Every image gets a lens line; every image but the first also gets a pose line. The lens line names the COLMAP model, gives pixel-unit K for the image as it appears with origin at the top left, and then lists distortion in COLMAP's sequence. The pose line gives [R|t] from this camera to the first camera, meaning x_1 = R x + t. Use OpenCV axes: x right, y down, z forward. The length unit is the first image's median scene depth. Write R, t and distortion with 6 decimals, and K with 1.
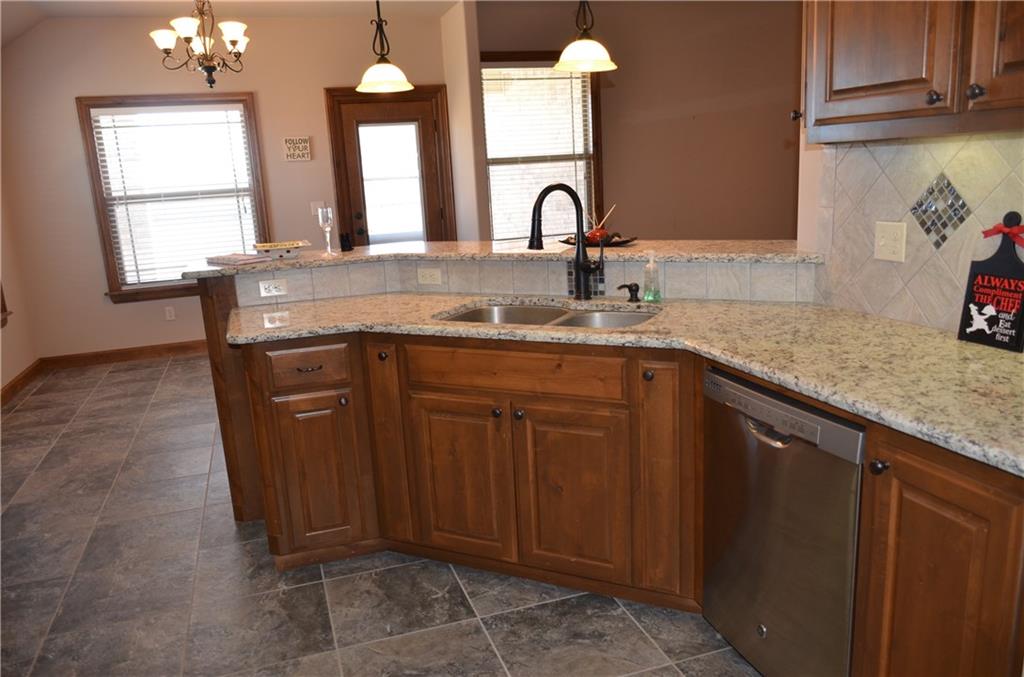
lens RADIAL K [[781.0, 0, 512.3], [0, 781.0, 341.6], [0, 0, 1]] dist [-0.013957, -0.010545]
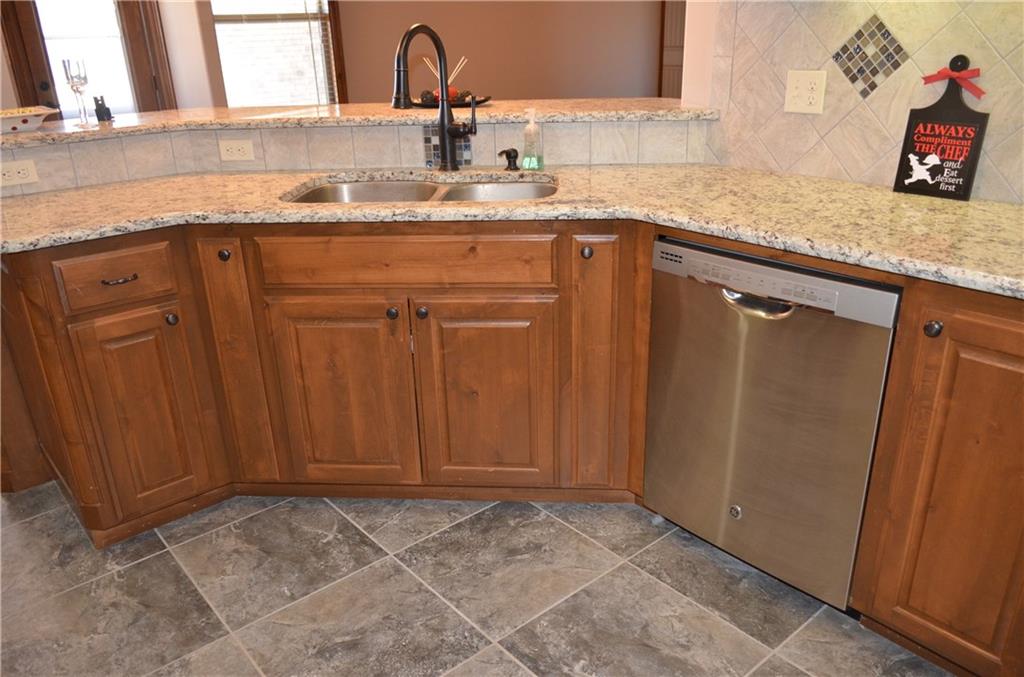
lens RADIAL K [[781.0, 0, 511.2], [0, 781.0, 343.2], [0, 0, 1]] dist [-0.013957, -0.010545]
pose [[0.926772, -0.115690, 0.357364, -0.200114], [0.061398, 0.985250, 0.159730, -0.000561], [-0.370572, -0.126092, 0.920205, 0.200127]]
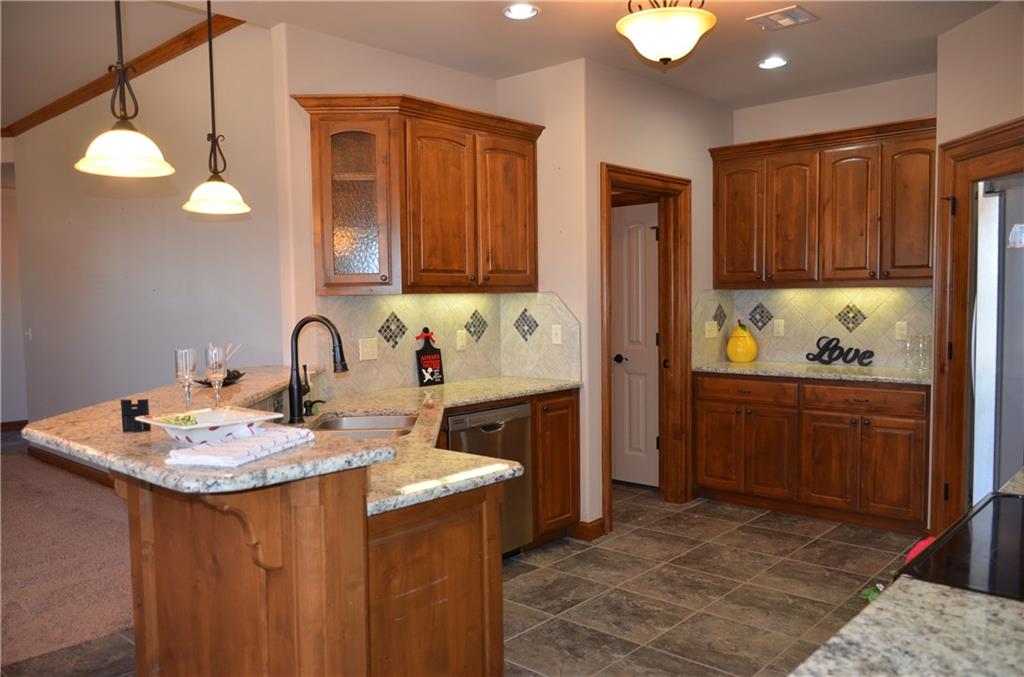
lens RADIAL K [[781.0, 0, 508.4], [0, 781.0, 335.3], [0, 0, 1]] dist [-0.013957, -0.010545]
pose [[-0.477664, 0.012638, 0.878452, -1.154353], [0.227526, 0.967562, 0.109799, -0.258742], [-0.848569, 0.252317, -0.465045, 1.413625]]
